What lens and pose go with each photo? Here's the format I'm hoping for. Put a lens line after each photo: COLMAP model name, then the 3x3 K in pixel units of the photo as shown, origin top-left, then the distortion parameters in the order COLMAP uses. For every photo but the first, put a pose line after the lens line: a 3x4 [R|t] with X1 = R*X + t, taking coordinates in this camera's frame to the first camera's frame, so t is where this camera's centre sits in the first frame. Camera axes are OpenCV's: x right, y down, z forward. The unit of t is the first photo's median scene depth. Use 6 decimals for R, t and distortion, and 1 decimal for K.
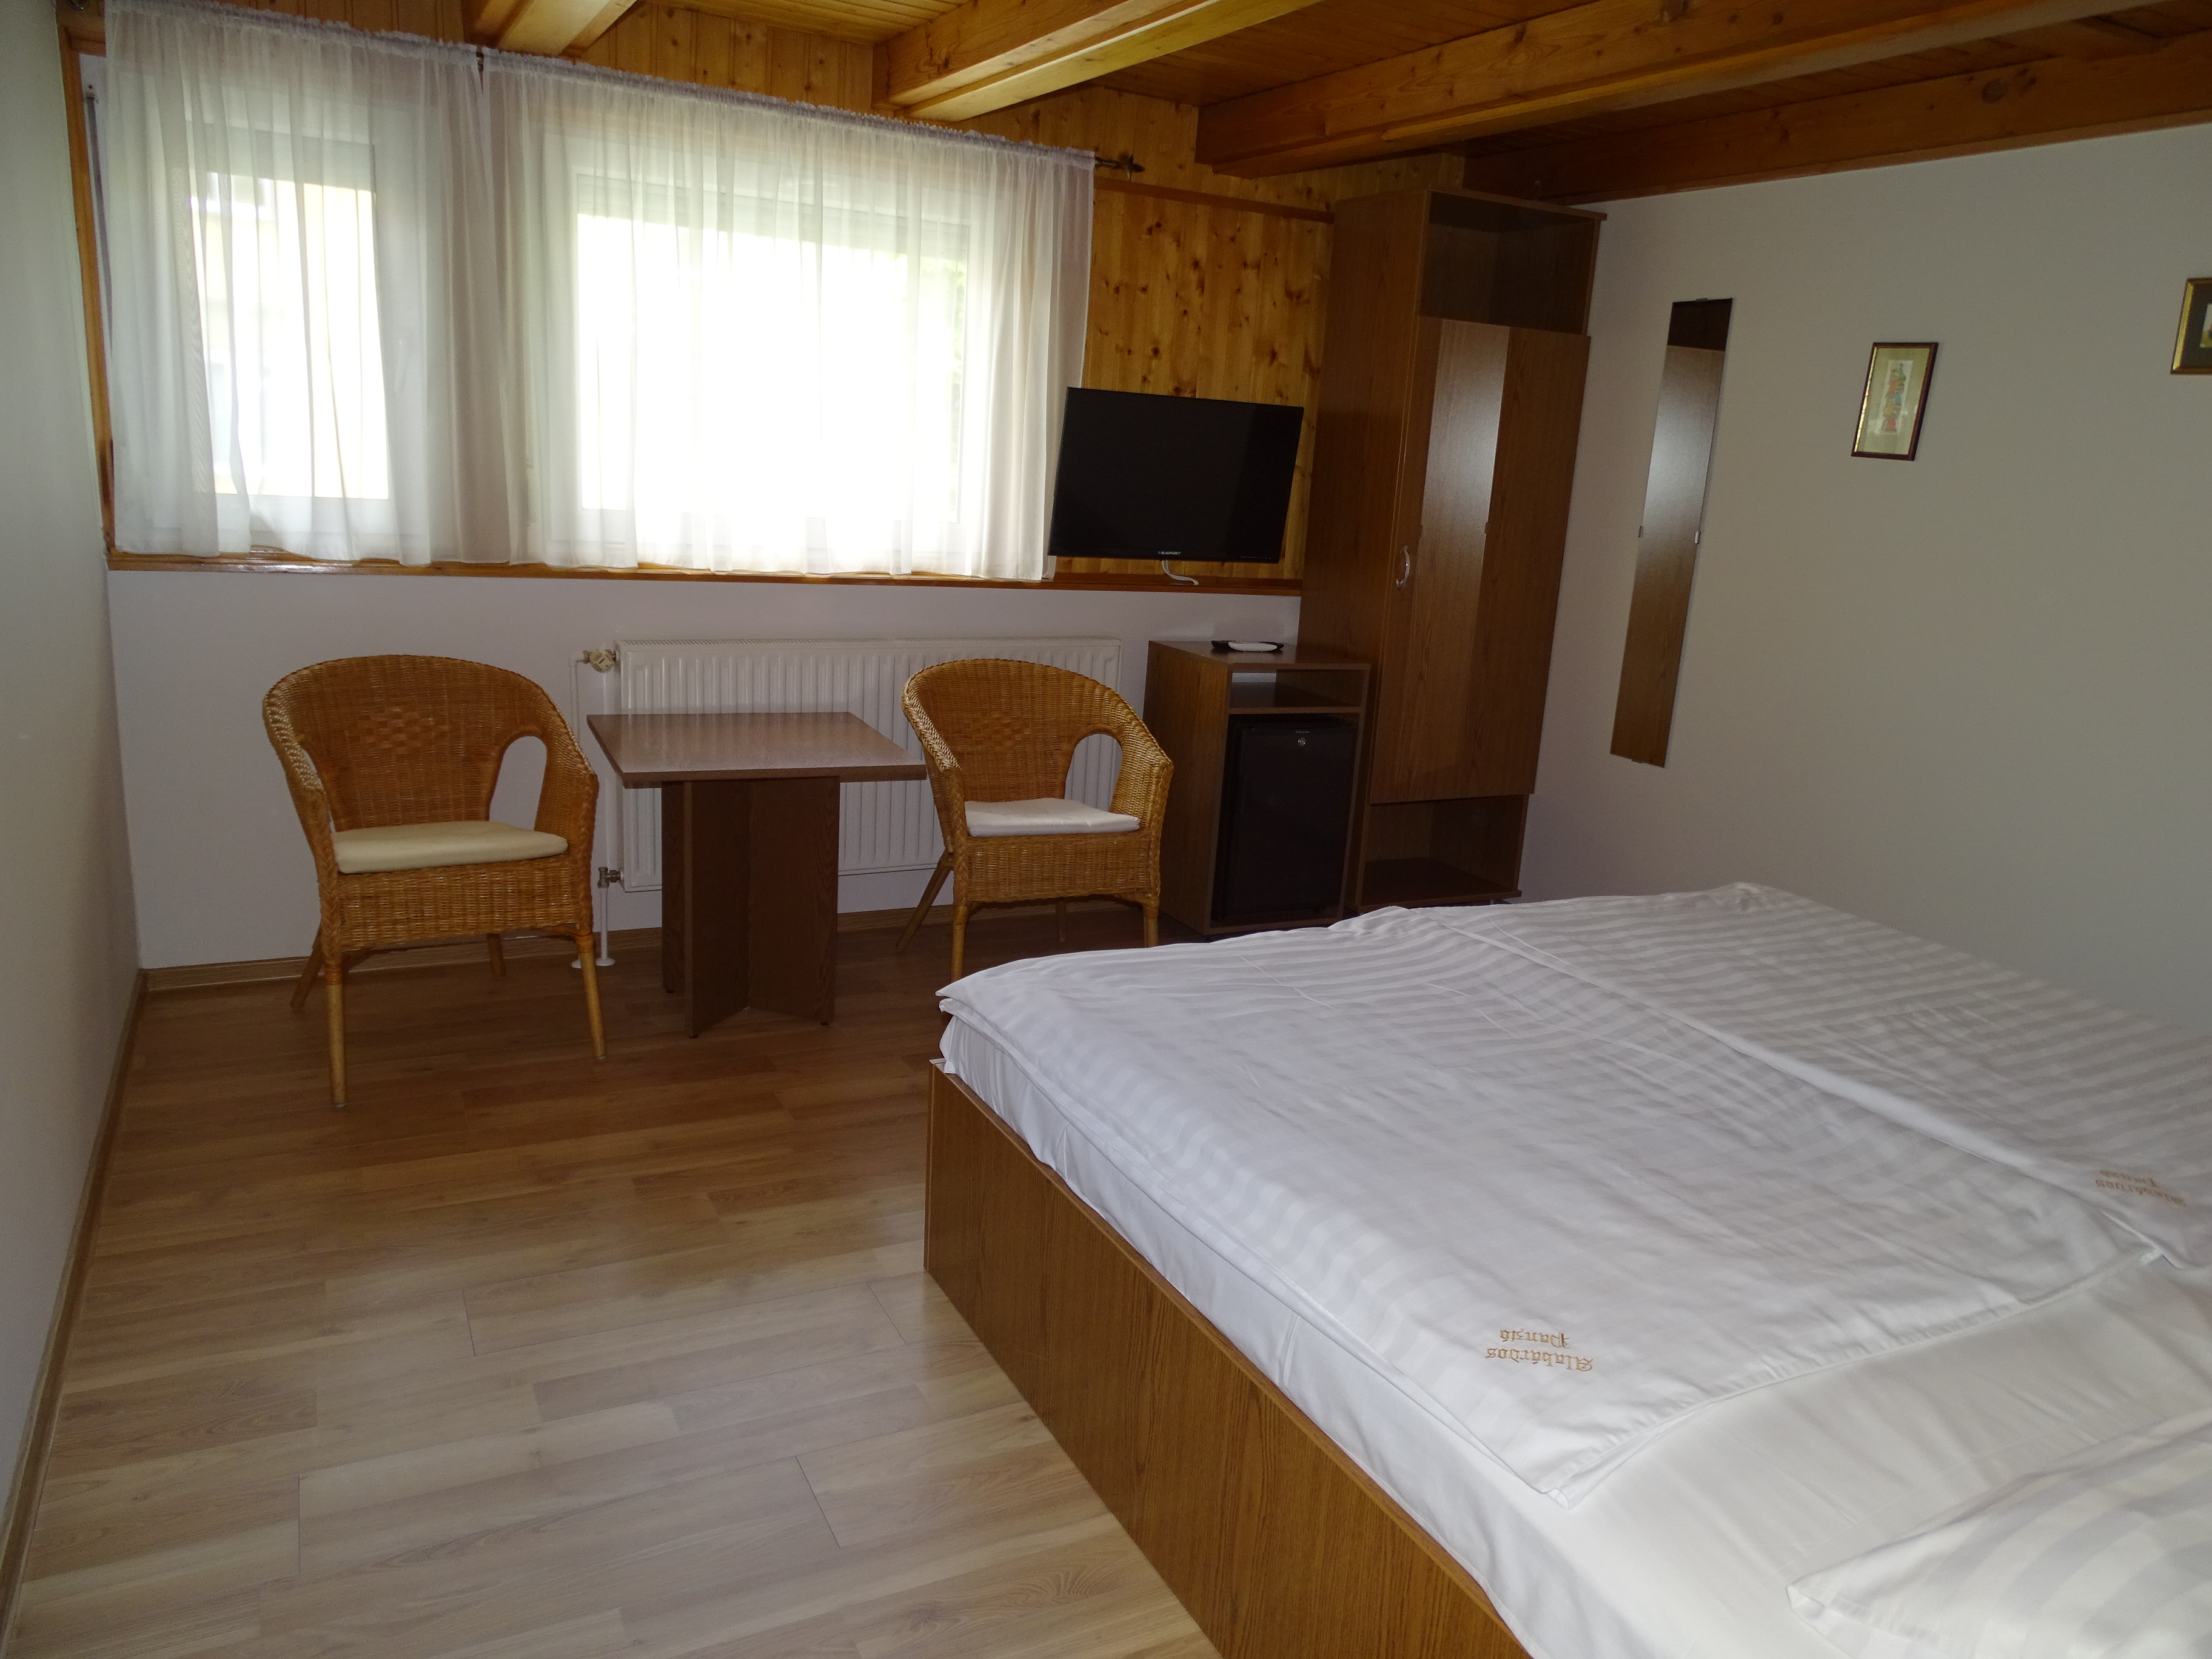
lens RADIAL K [[1563.0, 0, 1108.7], [0, 1563.0, 823.3], [0, 0, 1]] dist [-0.011092, 0.010498]
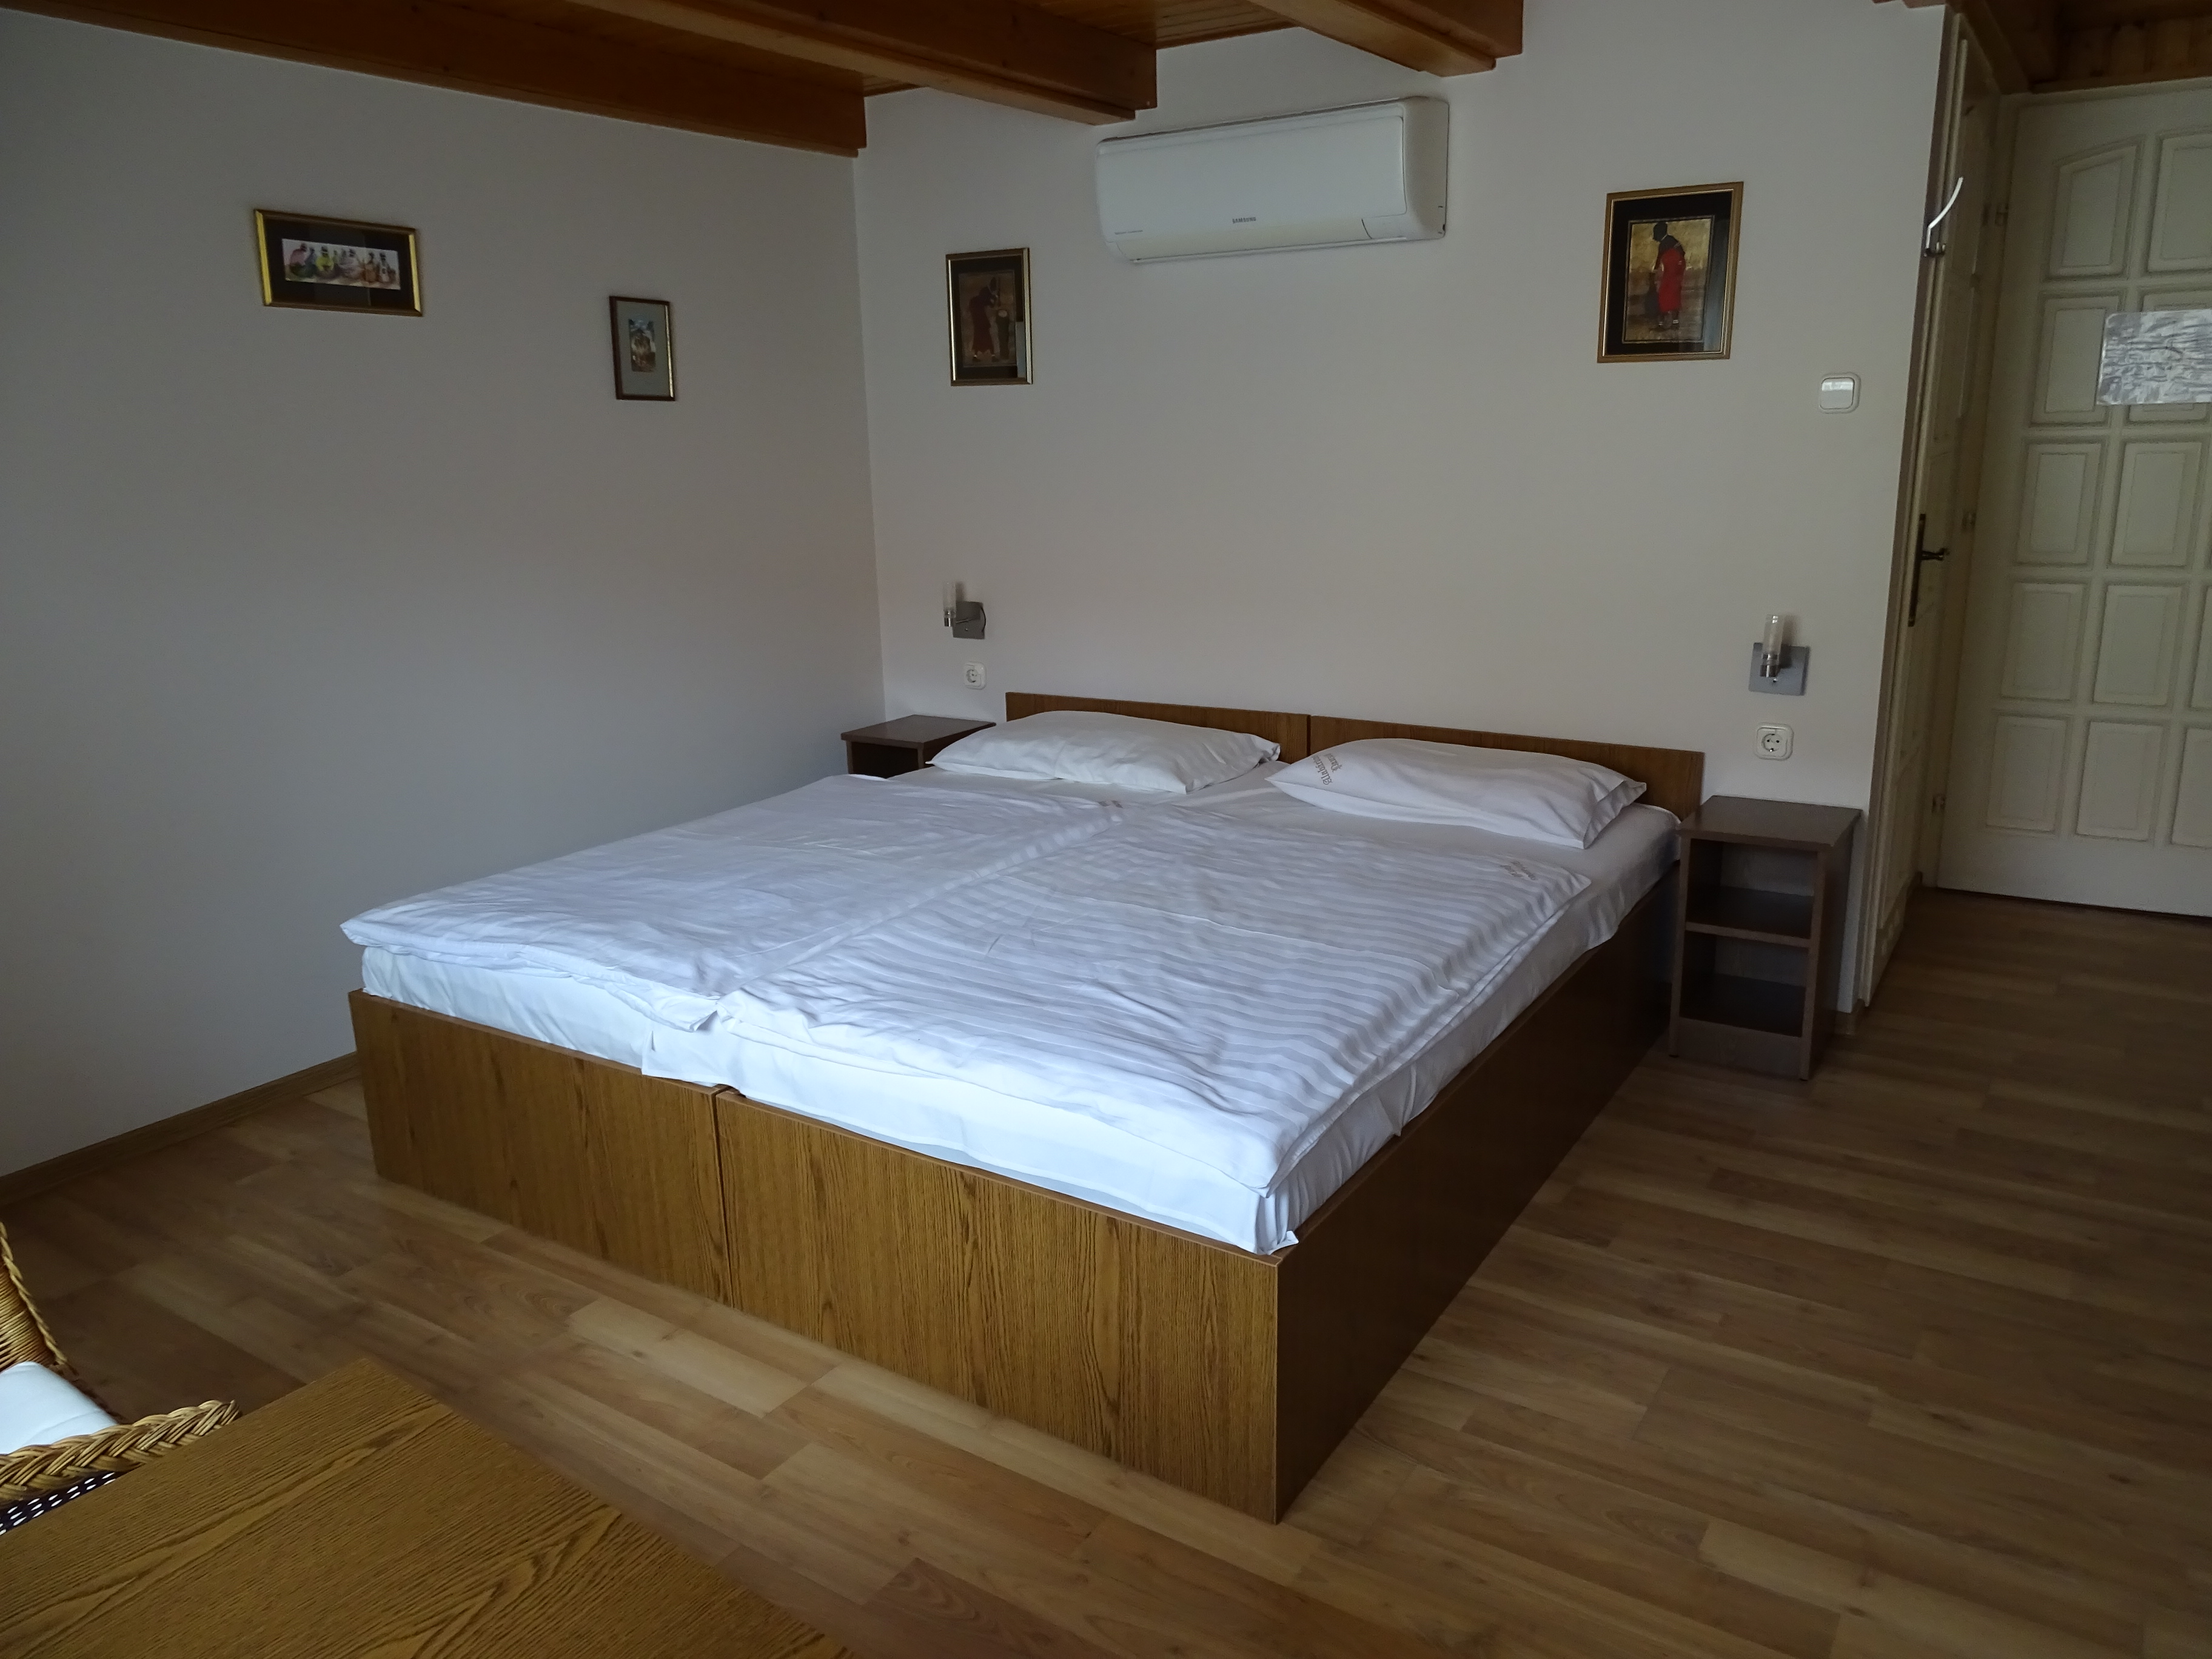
lens RADIAL K [[1563.0, 0, 1105.8], [0, 1563.0, 834.4], [0, 0, 1]] dist [-0.011092, 0.010498]
pose [[-0.494872, -0.279704, 0.822720, -0.782116], [0.187833, 0.889965, 0.415549, -0.452321], [-0.848423, 0.360177, -0.387881, 1.587654]]
